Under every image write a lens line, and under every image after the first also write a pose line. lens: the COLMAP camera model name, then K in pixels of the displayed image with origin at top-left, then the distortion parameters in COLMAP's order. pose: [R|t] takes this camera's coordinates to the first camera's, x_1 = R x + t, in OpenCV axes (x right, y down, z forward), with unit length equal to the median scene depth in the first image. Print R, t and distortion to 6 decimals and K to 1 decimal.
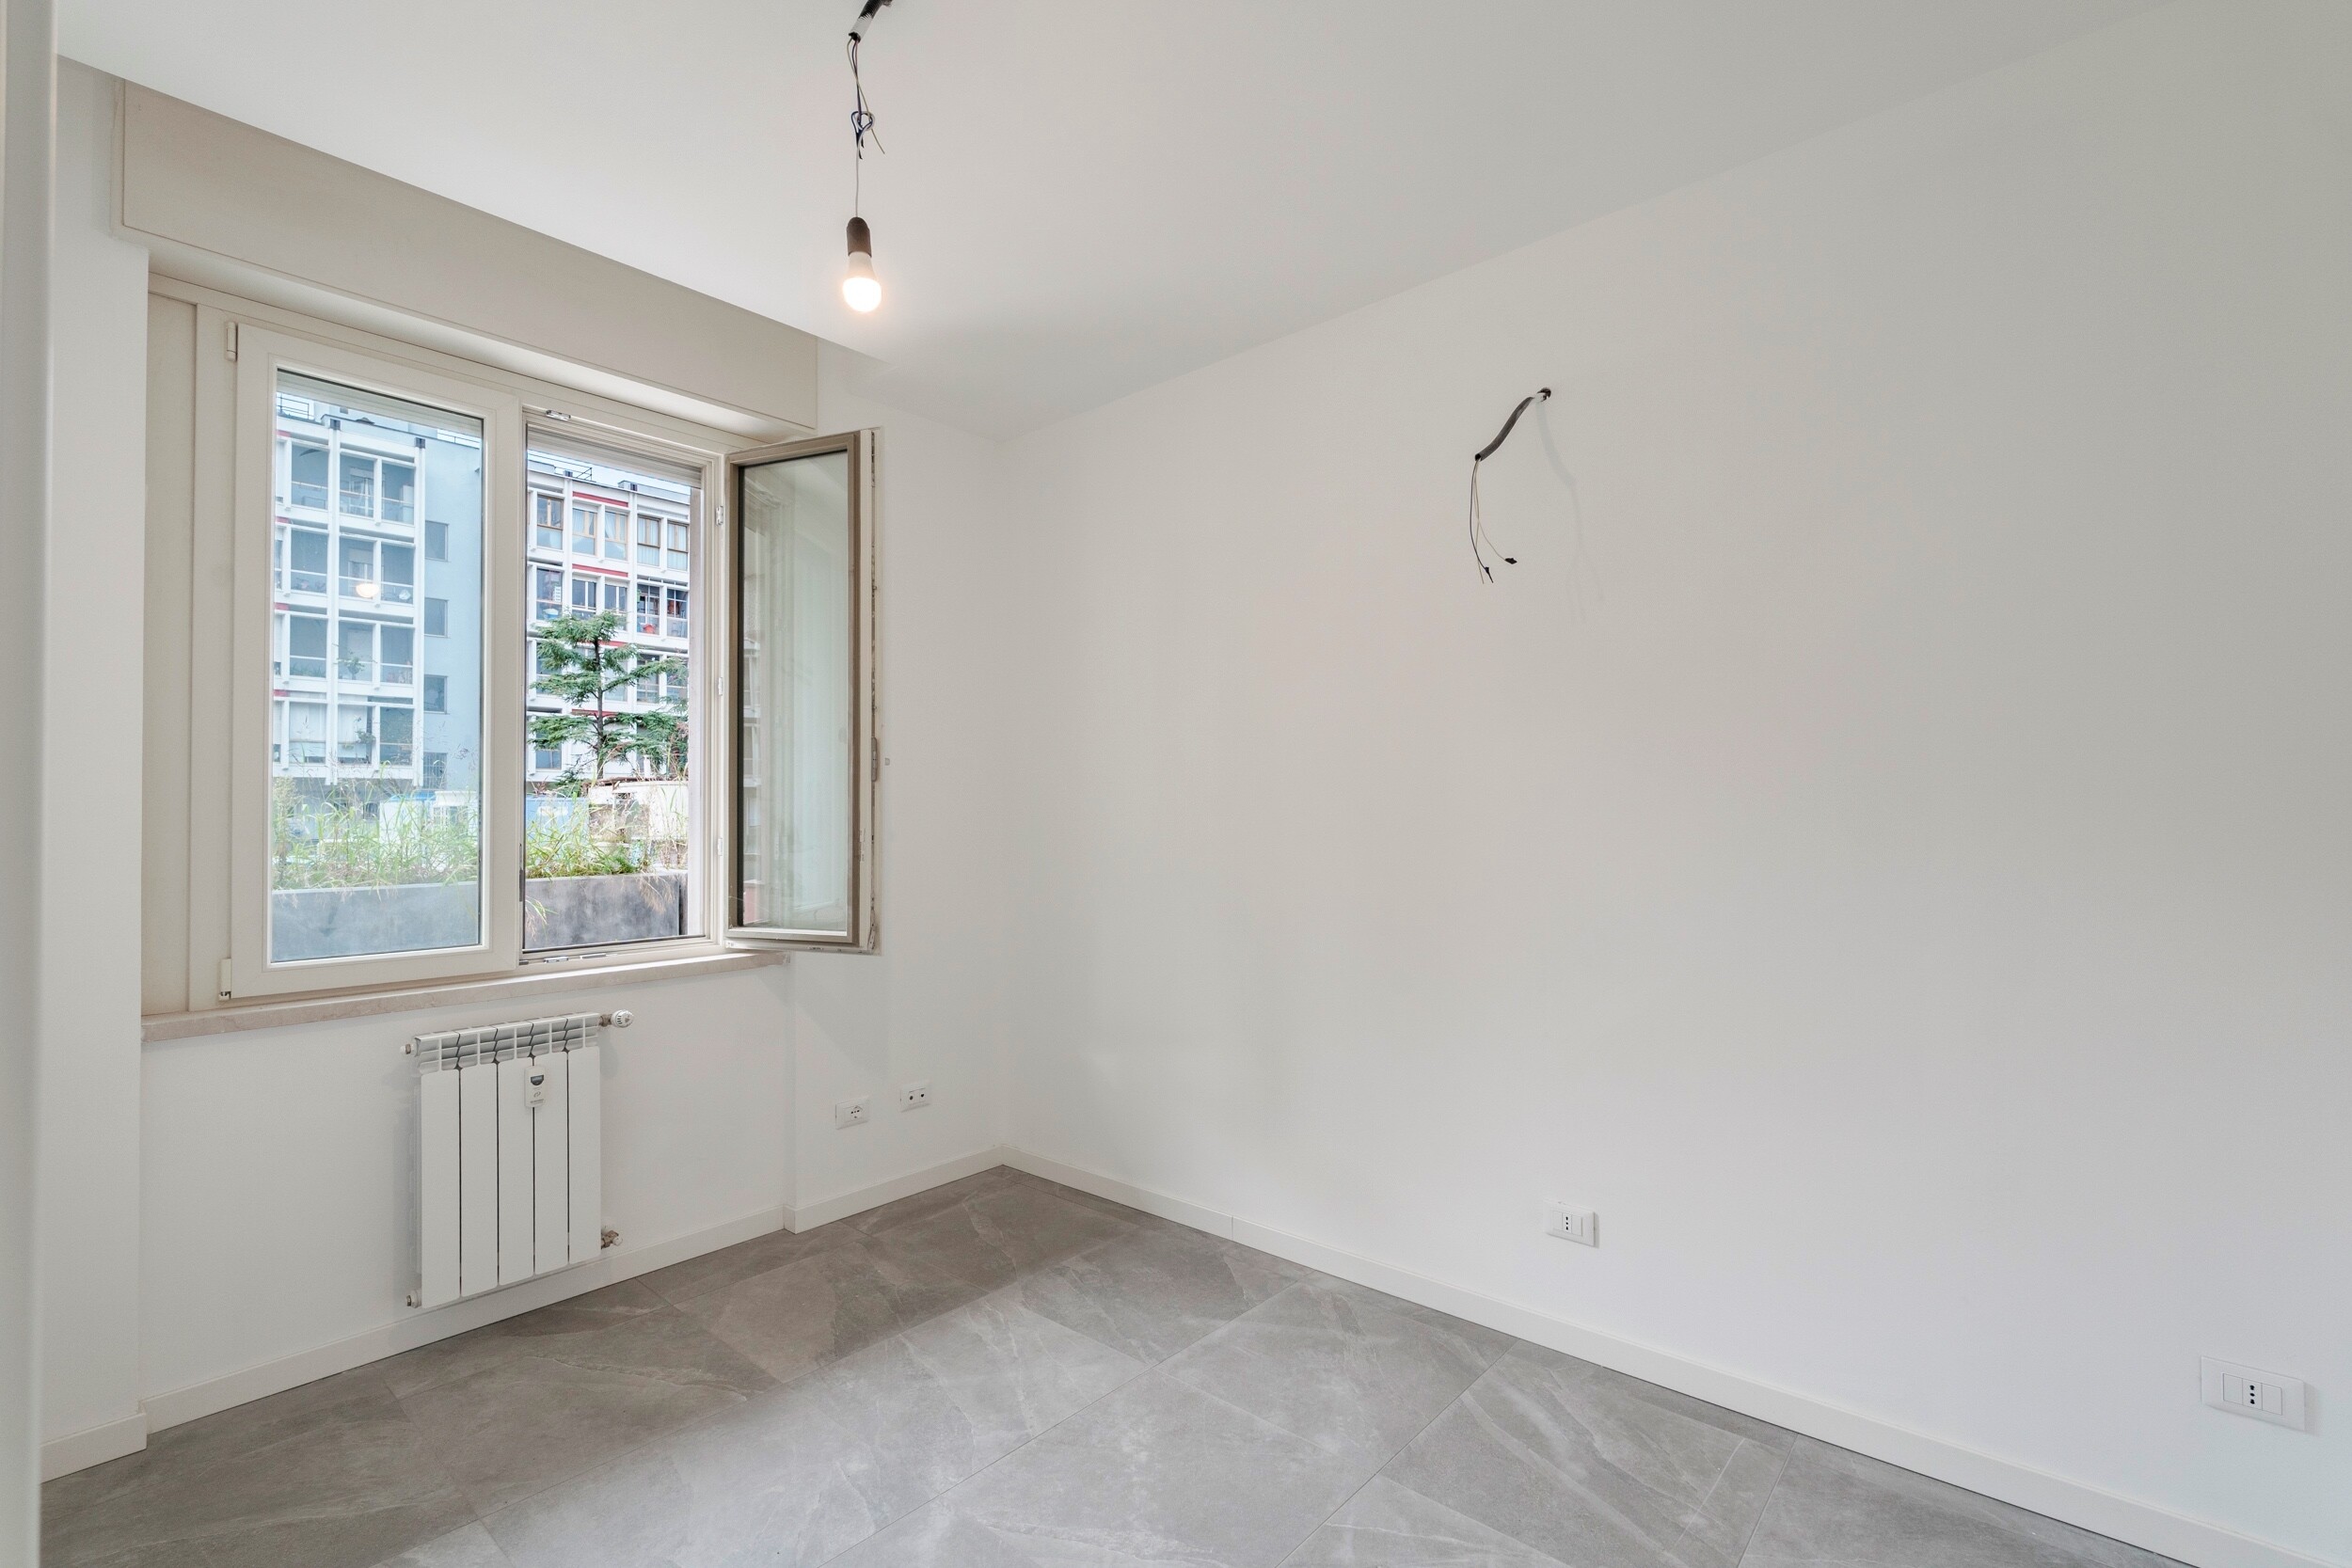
lens RADIAL K [[1043.6, 0, 1175.5], [0, 1043.6, 794.2], [0, 0, 1]] dist [-0.000466, -0.000280]
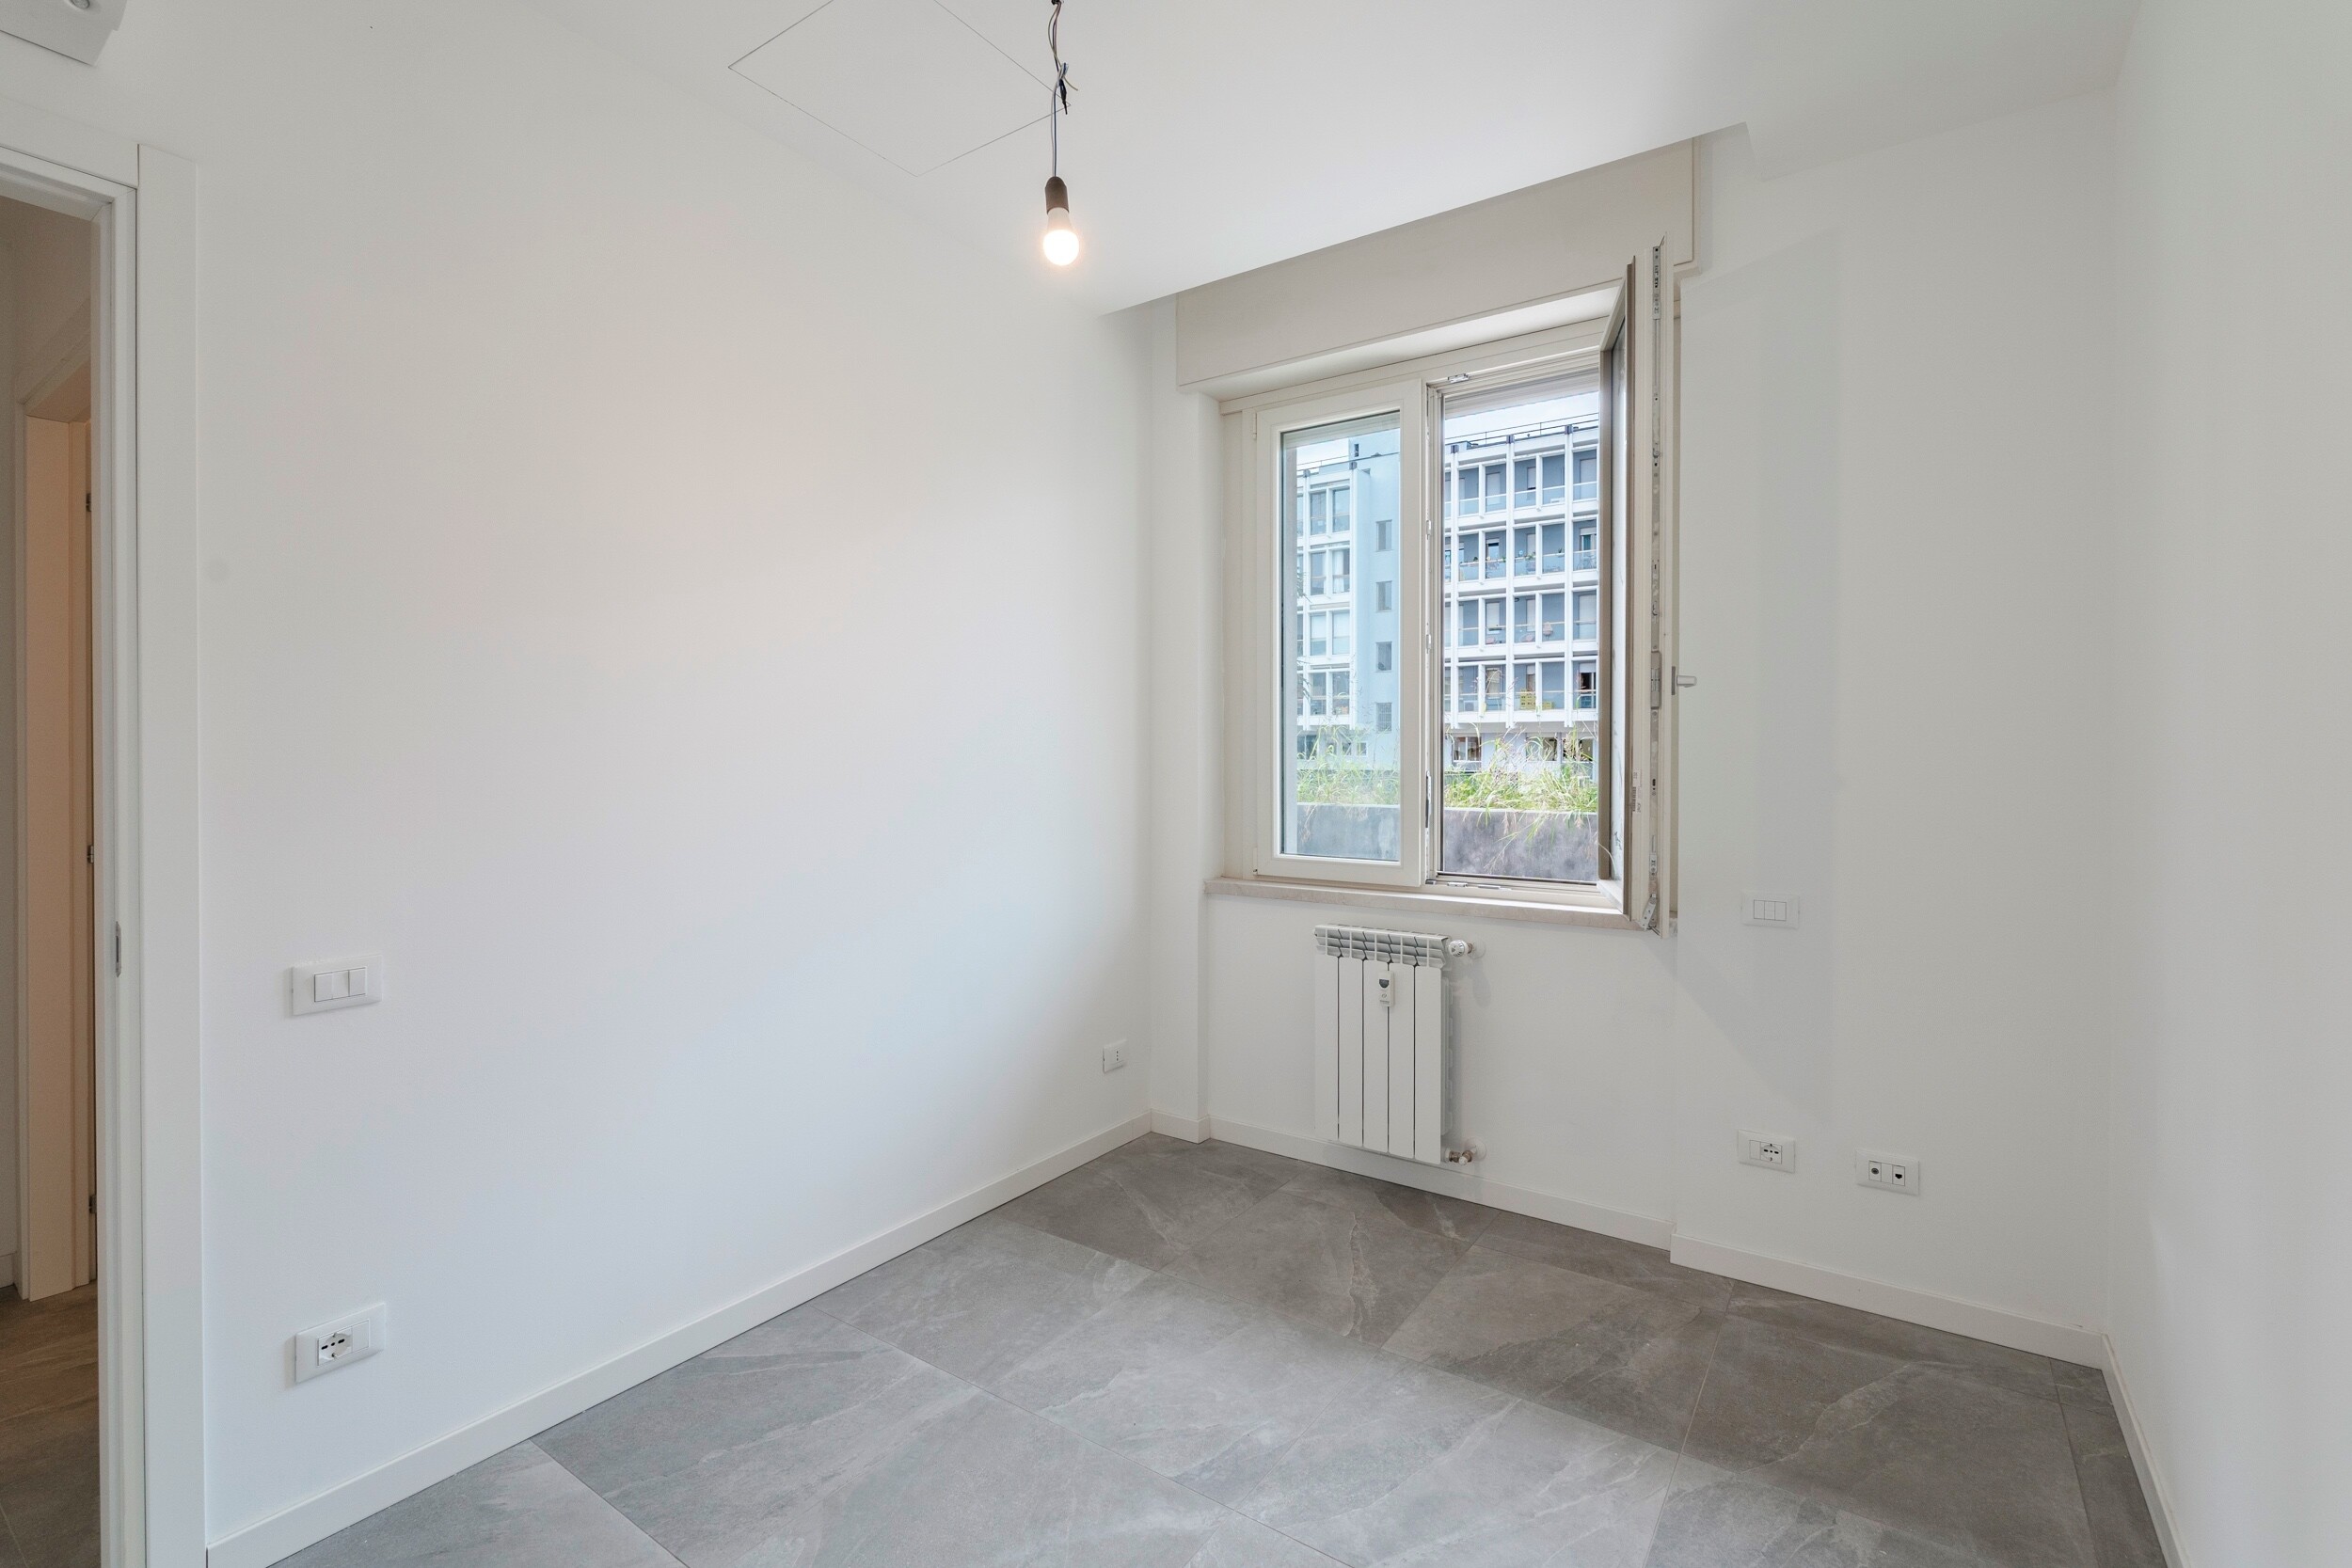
lens RADIAL K [[1039.9, 0, 1185.0], [0, 1039.9, 763.4], [0, 0, 1]] dist [-0.001081, -0.000345]
pose [[0.116350, 0.012967, -0.993124, 0.525841], [0.016425, 0.999753, 0.014978, 0.013716], [0.993072, -0.018054, 0.116108, 0.704500]]
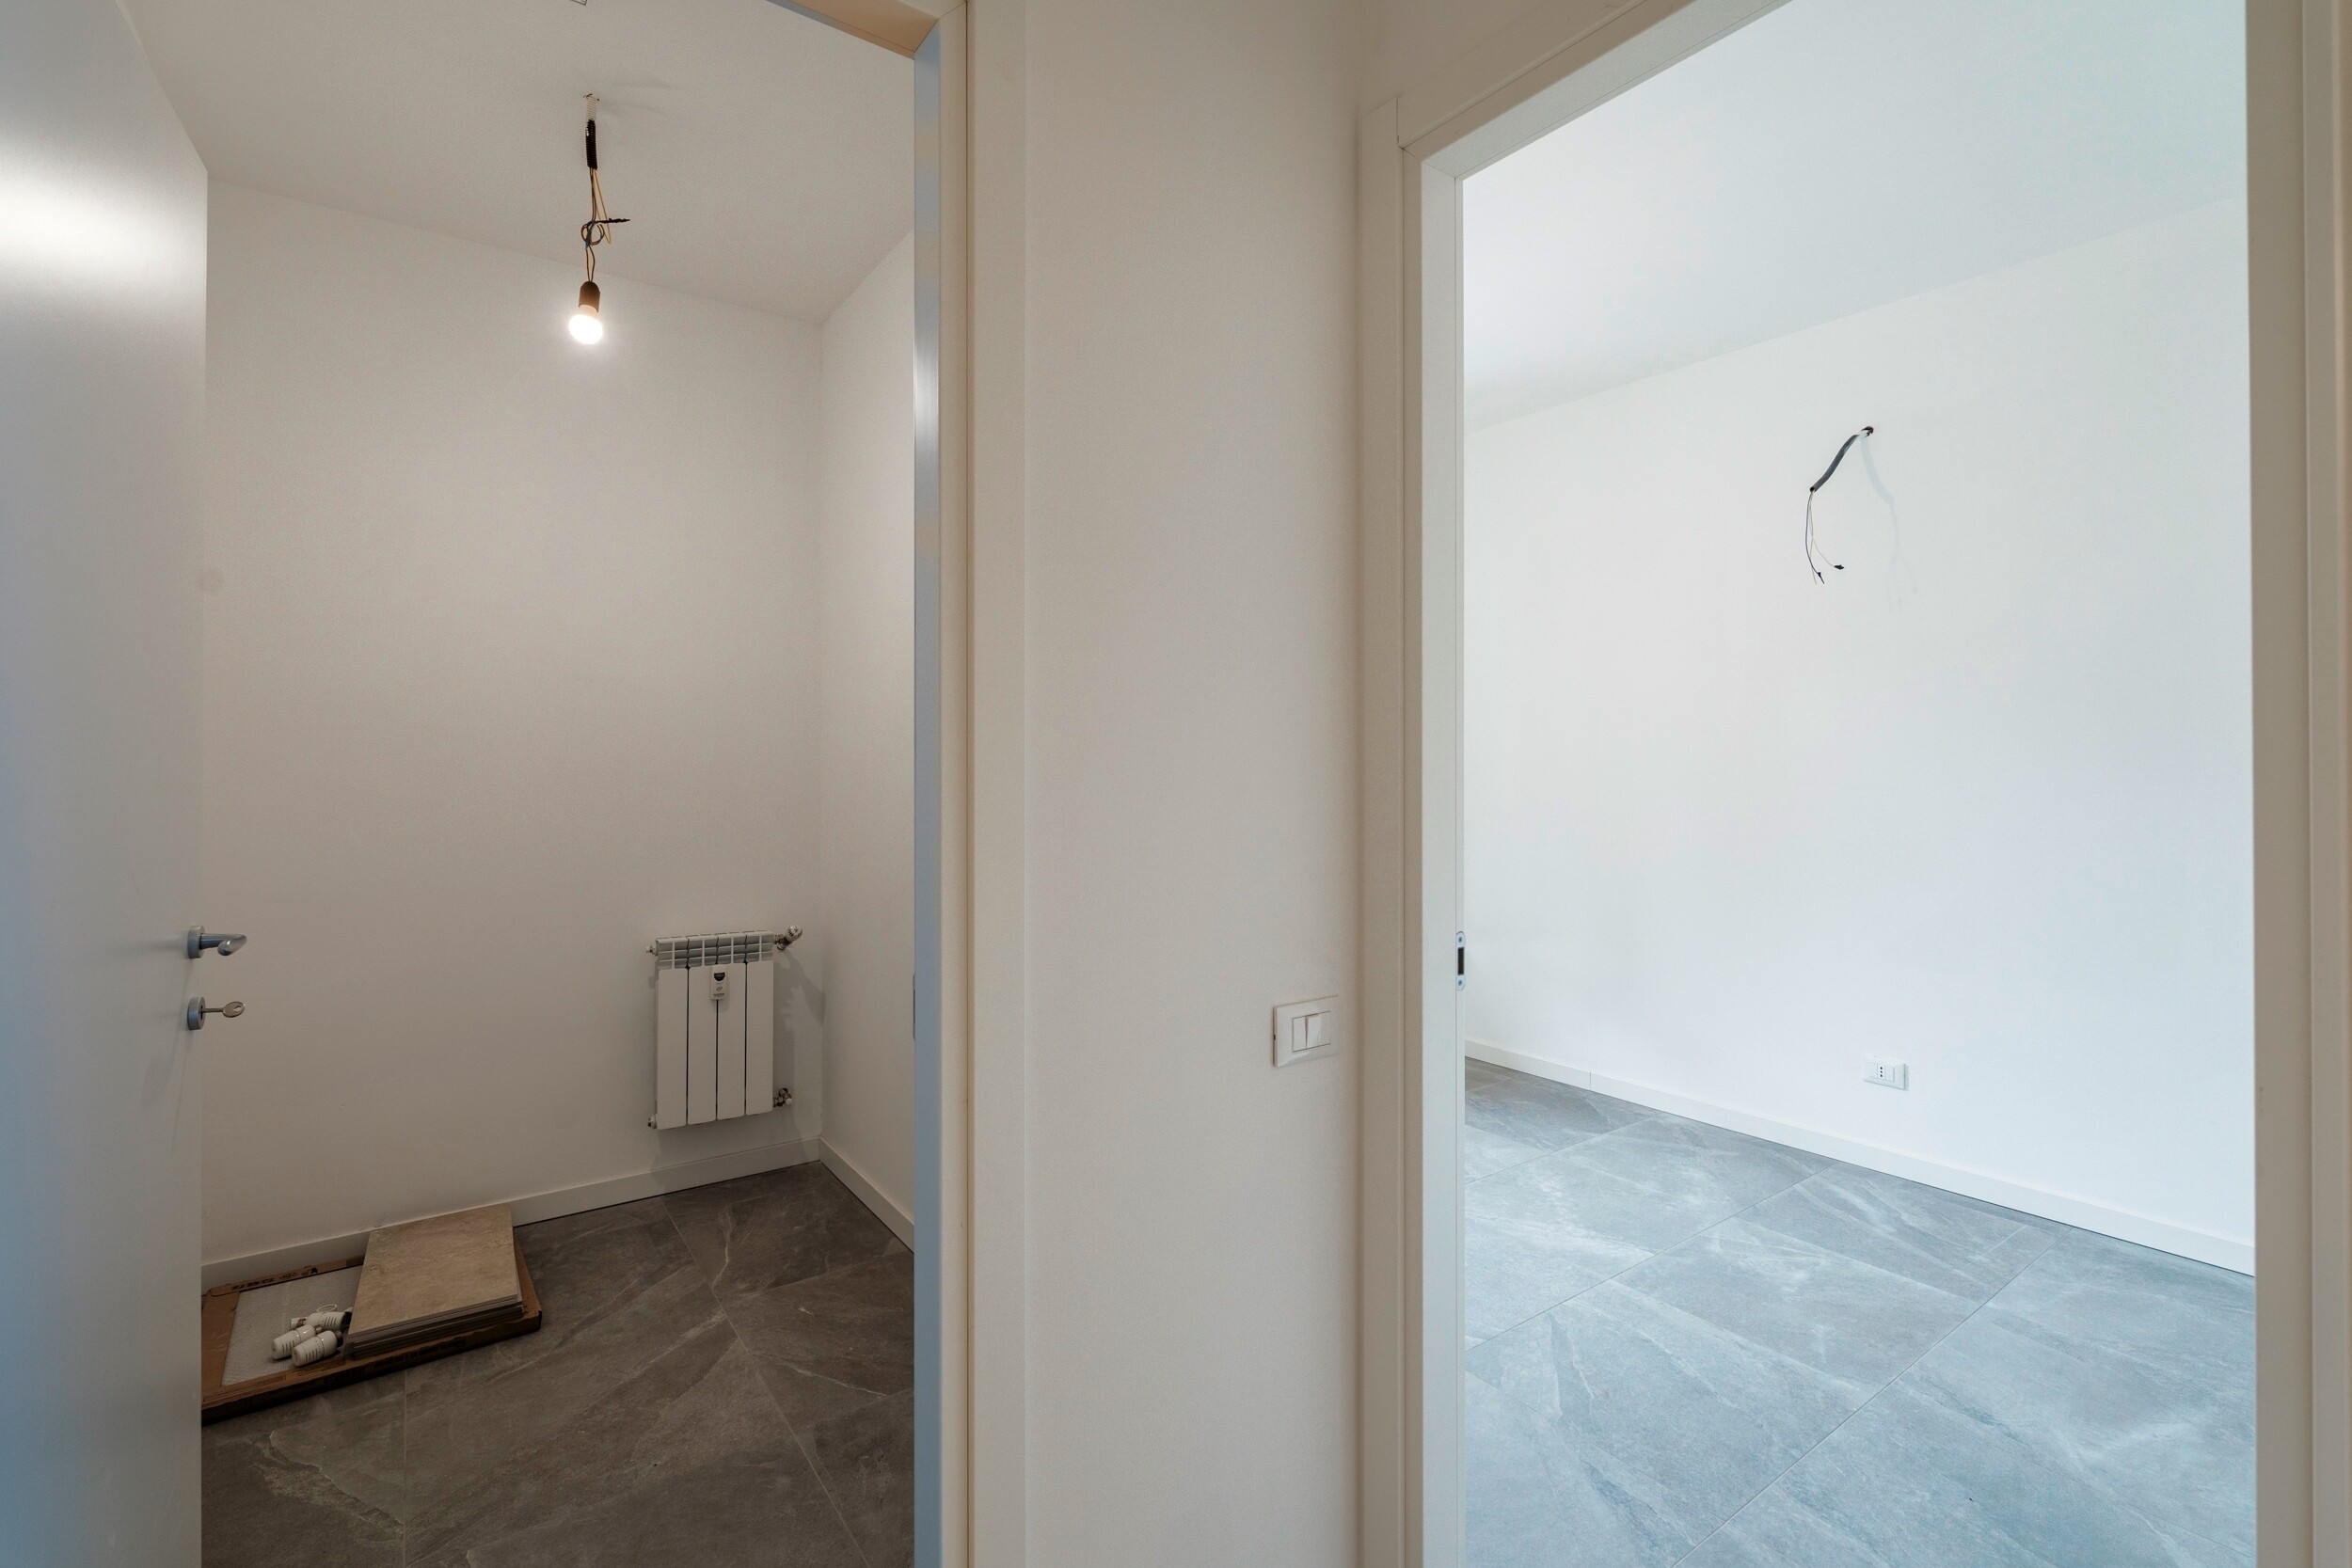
lens RADIAL K [[1062.8, 0, 1203.5], [0, 1062.8, 749.4], [0, 0, 1]] dist [-0.001215, -0.000350]
pose [[0.977716, 0.004900, -0.209876, -0.177993], [-0.002813, 0.999944, 0.010241, -0.002865], [0.209914, -0.009423, 0.977674, -0.476049]]
